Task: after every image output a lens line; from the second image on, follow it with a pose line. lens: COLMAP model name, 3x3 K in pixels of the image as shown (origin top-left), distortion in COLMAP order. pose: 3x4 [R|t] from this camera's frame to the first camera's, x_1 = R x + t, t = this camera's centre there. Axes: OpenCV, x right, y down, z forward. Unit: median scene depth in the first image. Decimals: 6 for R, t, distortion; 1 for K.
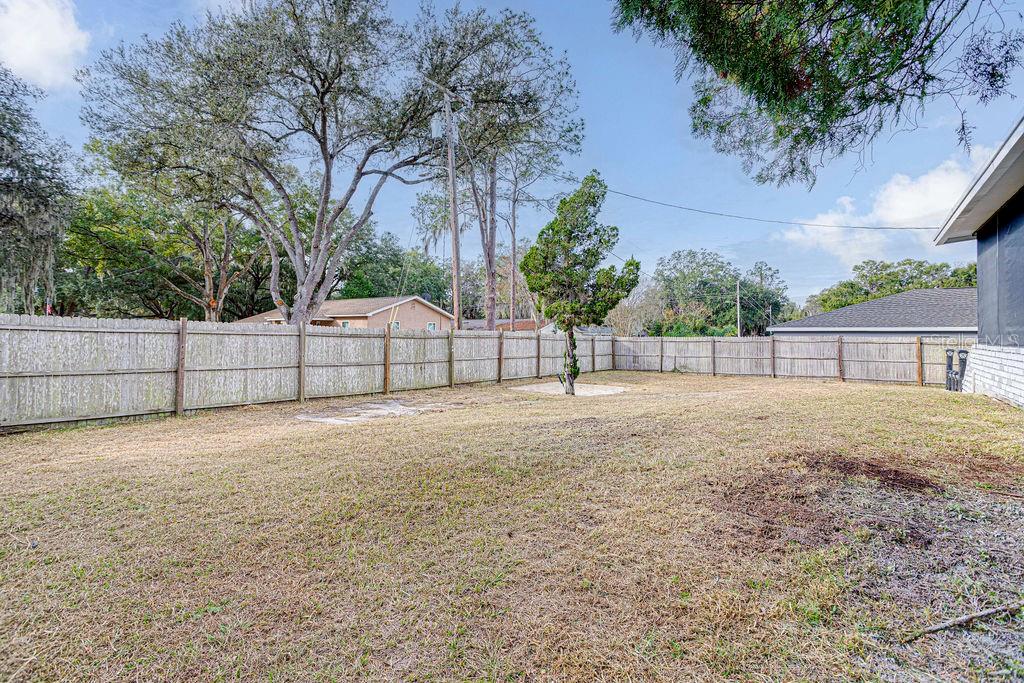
lens RADIAL K [[501.8, 0, 507.7], [0, 501.8, 334.2], [0, 0, 1]] dist [0.001450, 0.000055]
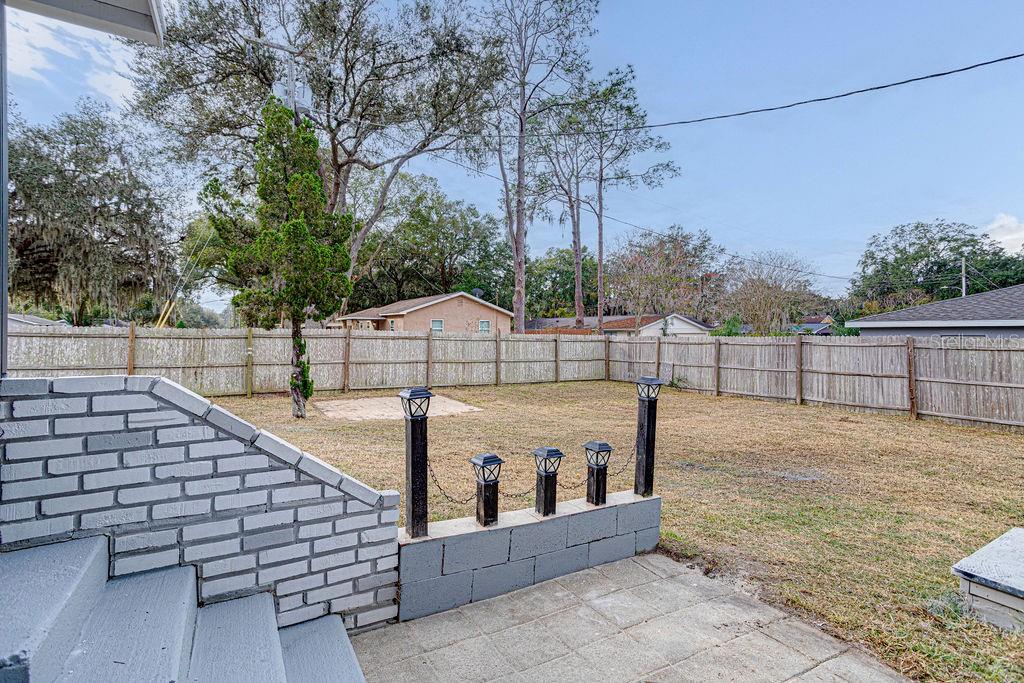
lens RADIAL K [[495.5, 0, 510.5], [0, 495.5, 333.7], [0, 0, 1]] dist [0.014167, 0.000383]
pose [[0.920737, 0.000187, -0.390183, 0.394572], [0.000173, 1.000000, 0.000886, 0.000713], [0.390183, -0.000884, 0.920737, 0.275943]]
